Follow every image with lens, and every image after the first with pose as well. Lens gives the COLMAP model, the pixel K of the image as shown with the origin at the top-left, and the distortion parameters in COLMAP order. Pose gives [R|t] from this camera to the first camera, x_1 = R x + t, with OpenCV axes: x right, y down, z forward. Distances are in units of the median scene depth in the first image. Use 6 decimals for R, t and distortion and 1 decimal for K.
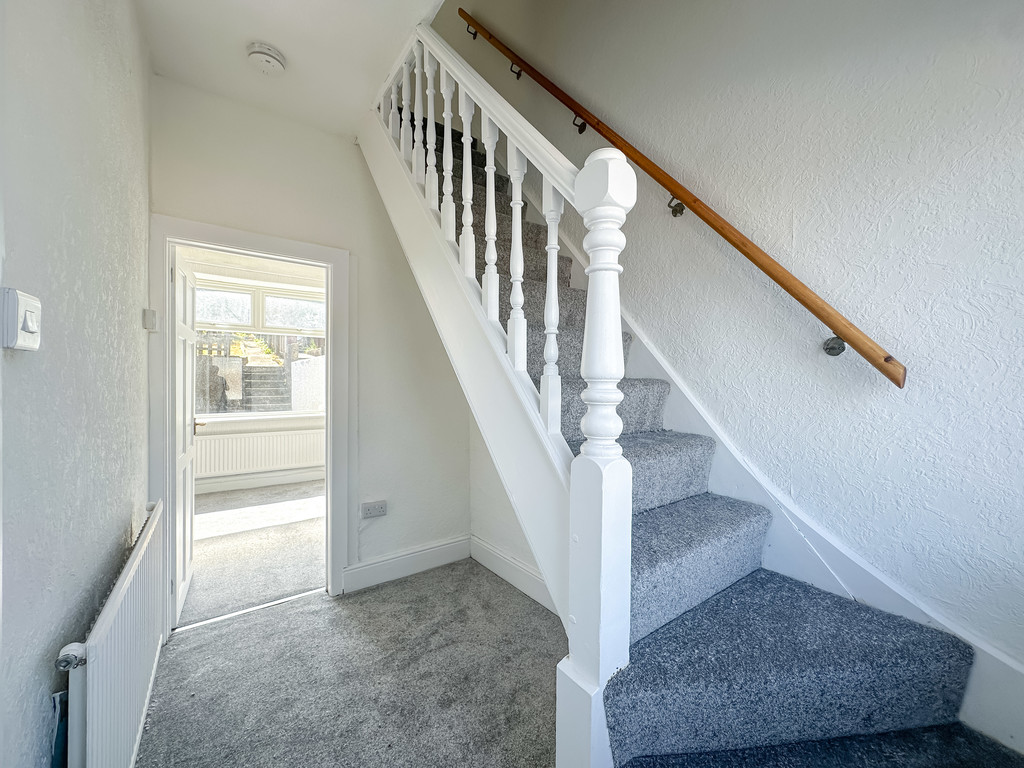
lens RADIAL K [[411.0, 0, 512.9], [0, 411.0, 380.3], [0, 0, 1]] dist [0.001783, 0.000164]
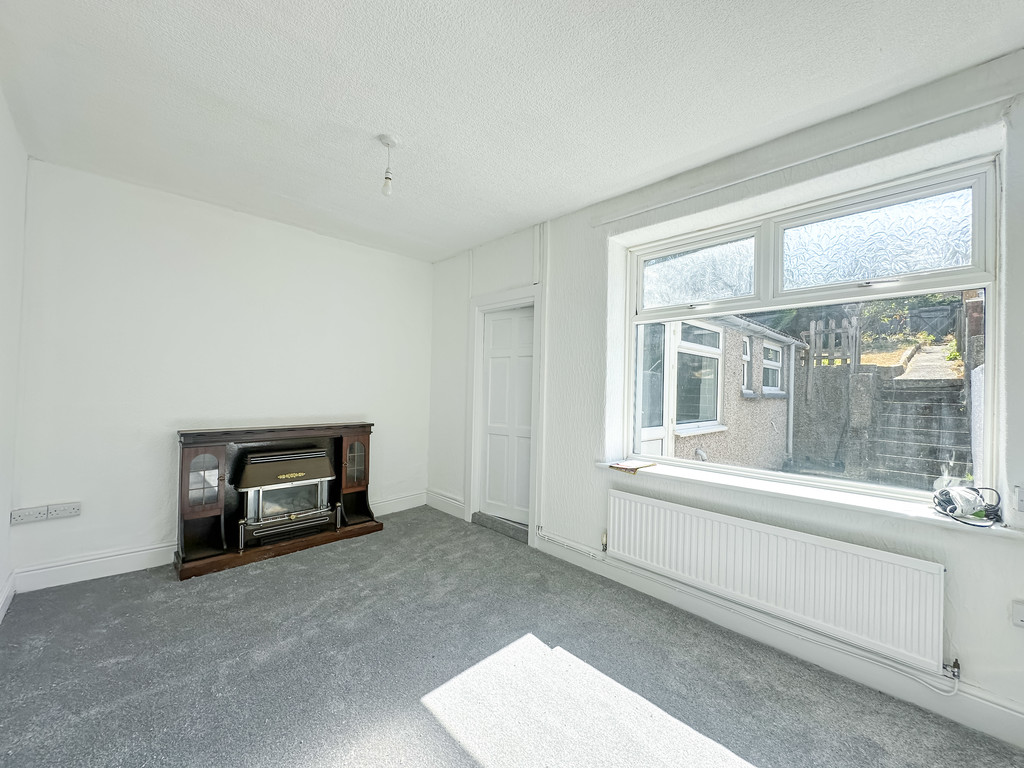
lens RADIAL K [[411.0, 0, 508.6], [0, 411.0, 384.1], [0, 0, 1]] dist [0.001783, 0.000164]
pose [[0.161084, -0.012175, -0.986866, -0.179885], [-0.018183, 0.999718, -0.015302, -0.011178], [0.986773, 0.020409, 0.160818, 0.614597]]
